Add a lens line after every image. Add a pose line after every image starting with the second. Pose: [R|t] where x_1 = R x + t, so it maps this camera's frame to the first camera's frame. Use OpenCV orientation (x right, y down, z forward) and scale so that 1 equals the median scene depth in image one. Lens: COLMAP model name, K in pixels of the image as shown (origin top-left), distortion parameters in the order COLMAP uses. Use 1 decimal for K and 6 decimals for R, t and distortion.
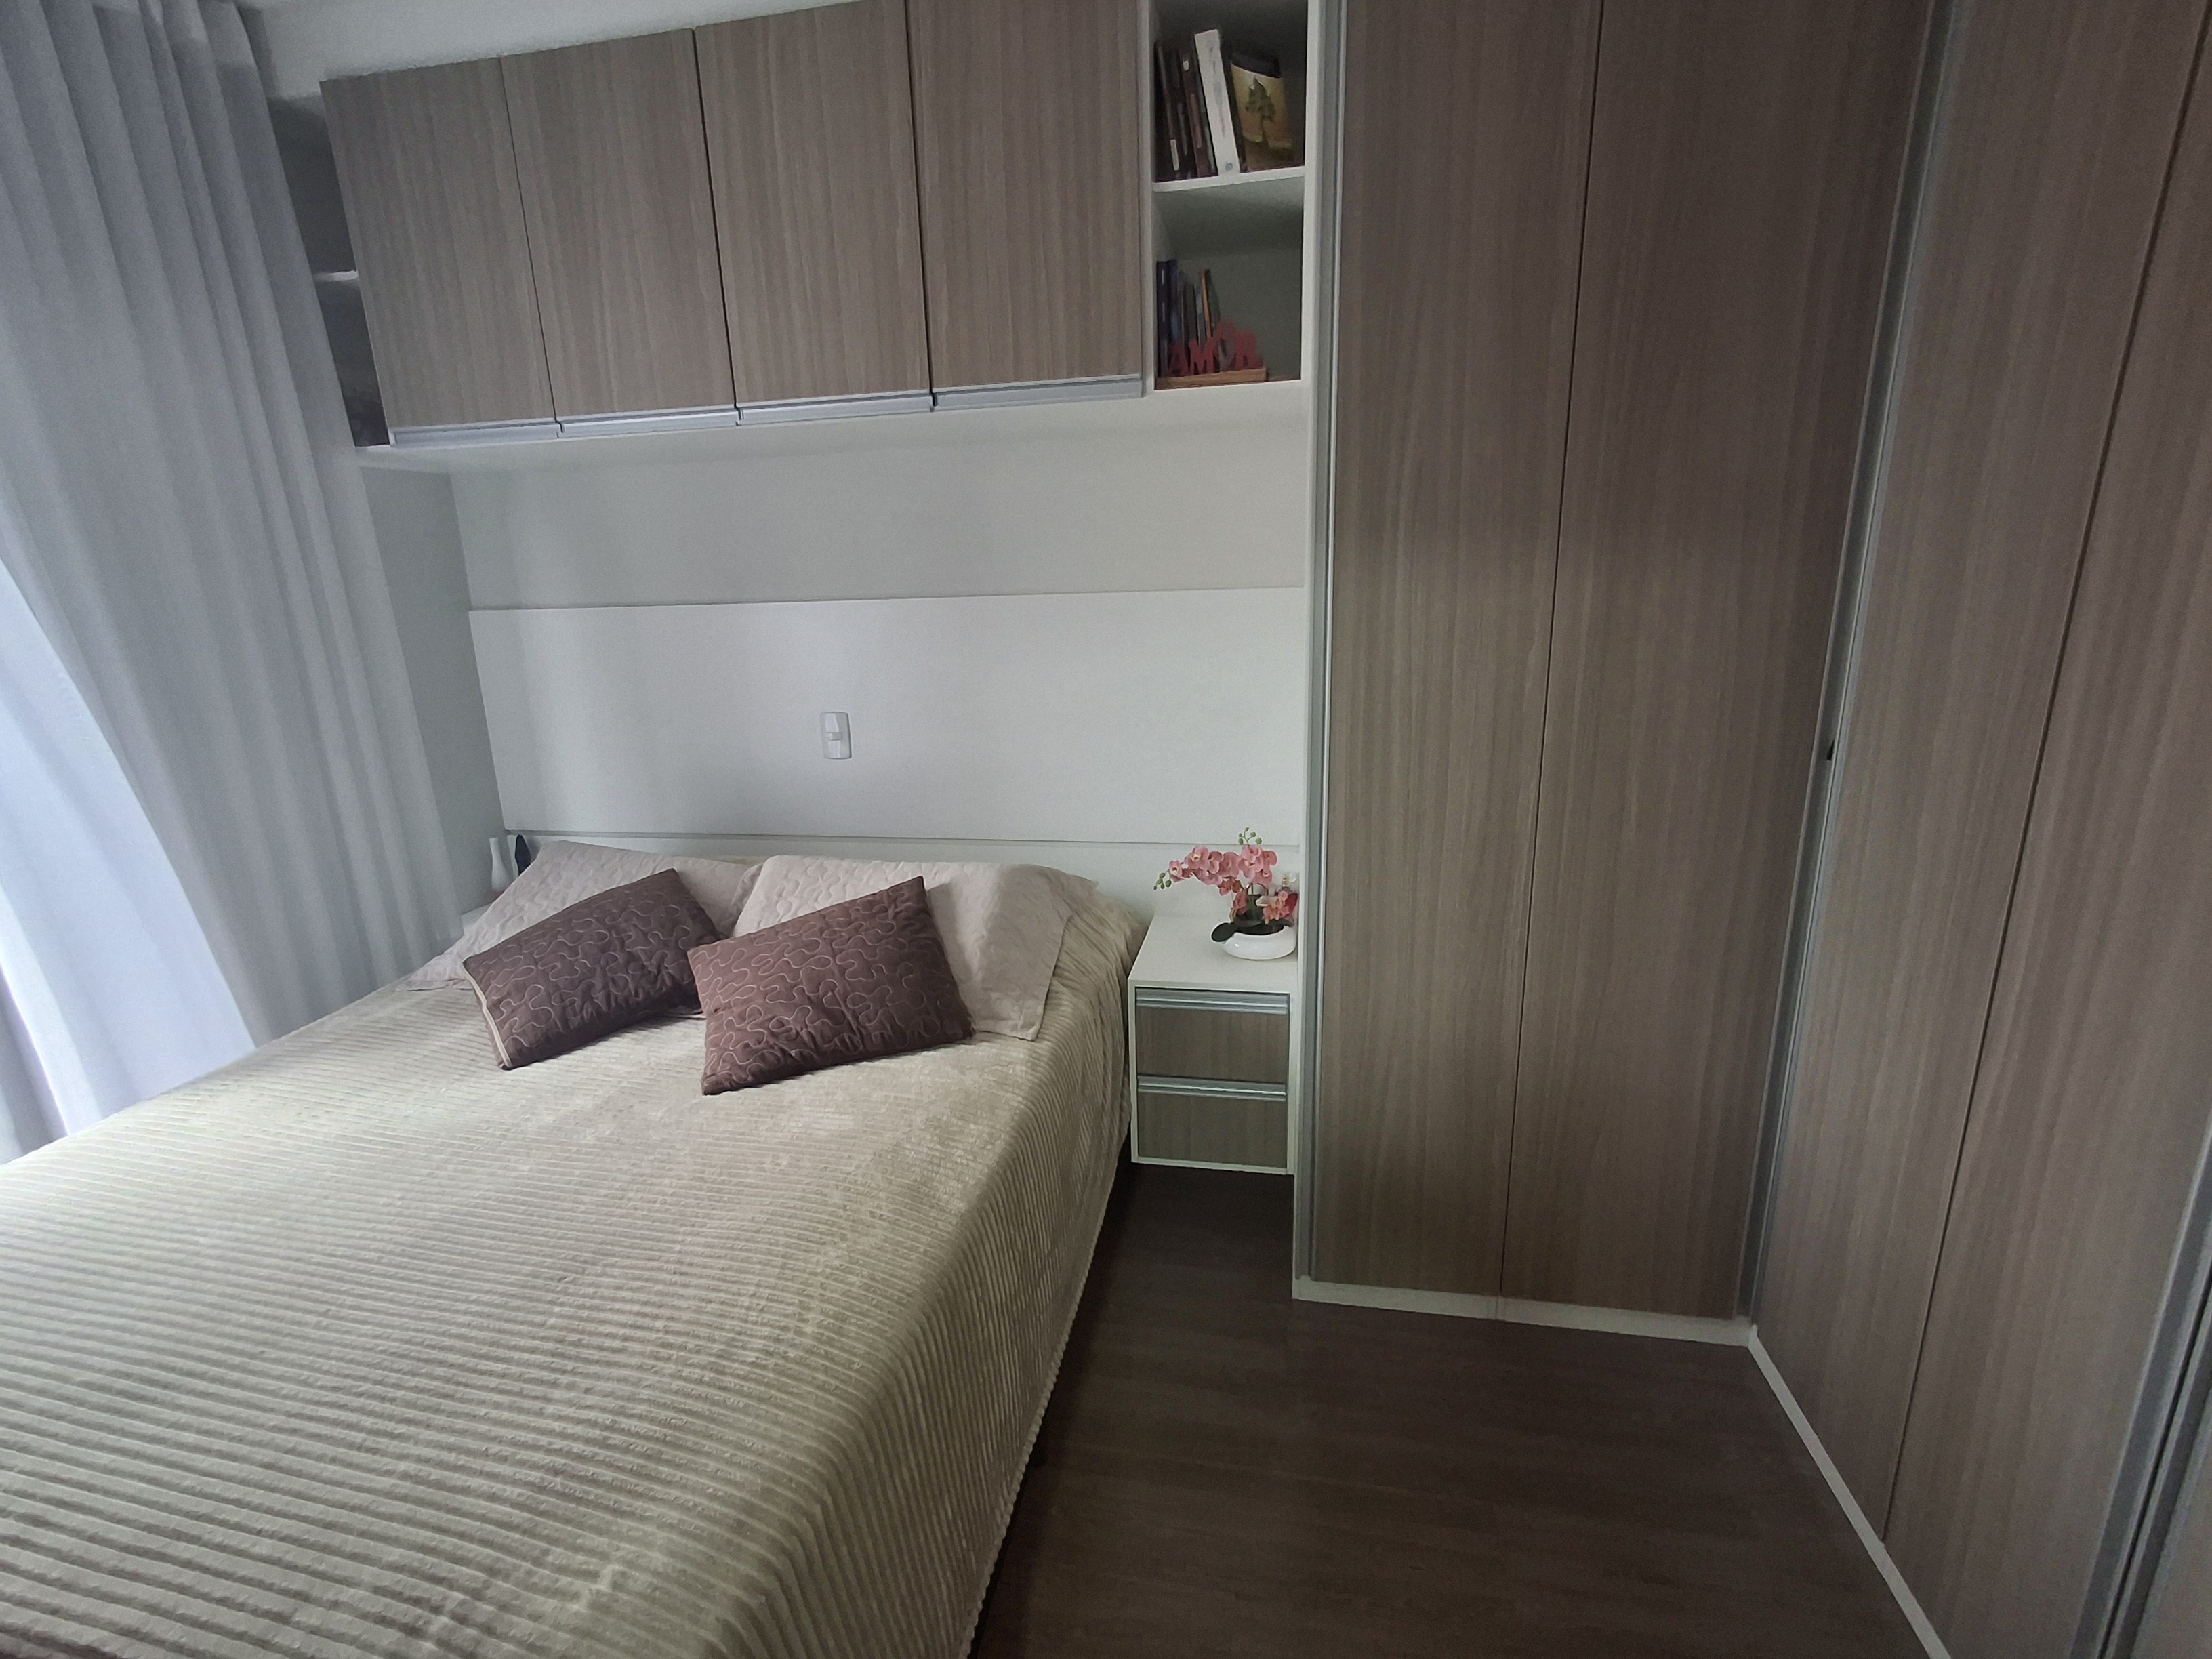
lens RADIAL K [[1005.0, 0, 1098.4], [0, 1005.0, 824.3], [0, 0, 1]] dist [-0.000180, -0.000682]
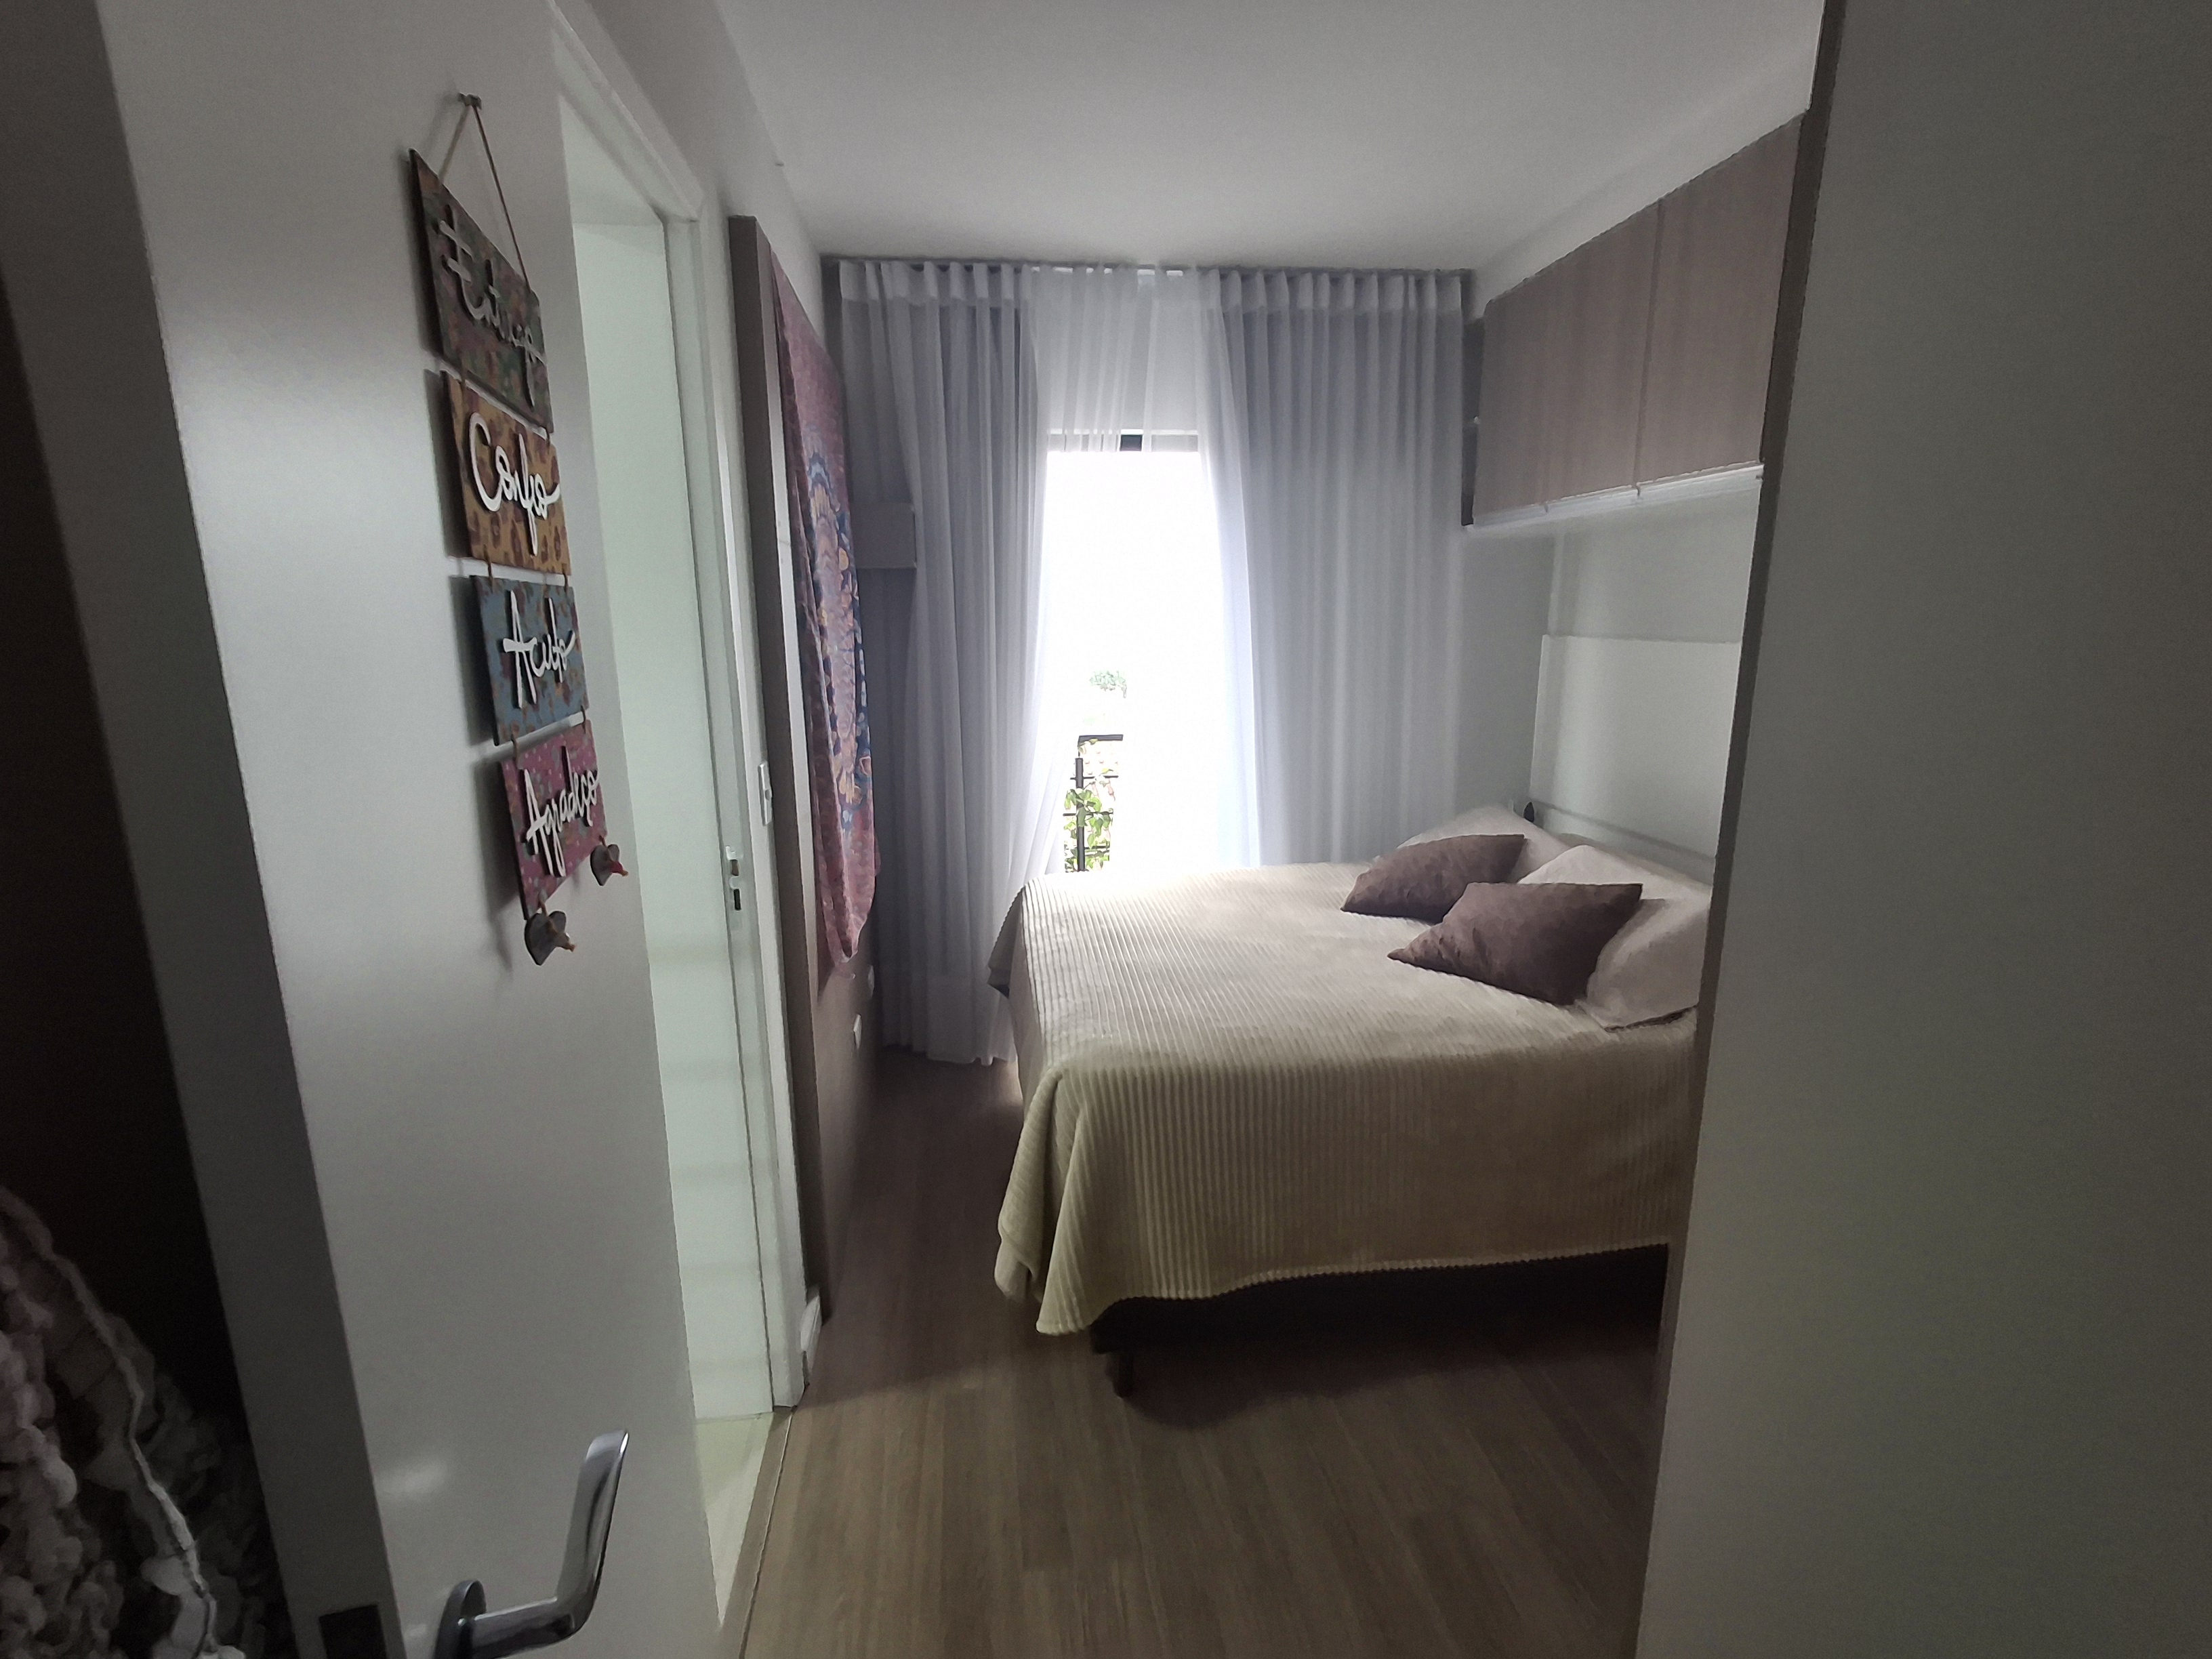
lens RADIAL K [[1005.0, 0, 1098.4], [0, 1005.0, 824.3], [0, 0, 1]] dist [-0.000180, -0.000682]
pose [[0.316527, 0.222182, -0.922196, 0.744066], [-0.232923, 0.960623, 0.151494, -0.049970], [0.919542, 0.166849, 0.355815, 0.009702]]
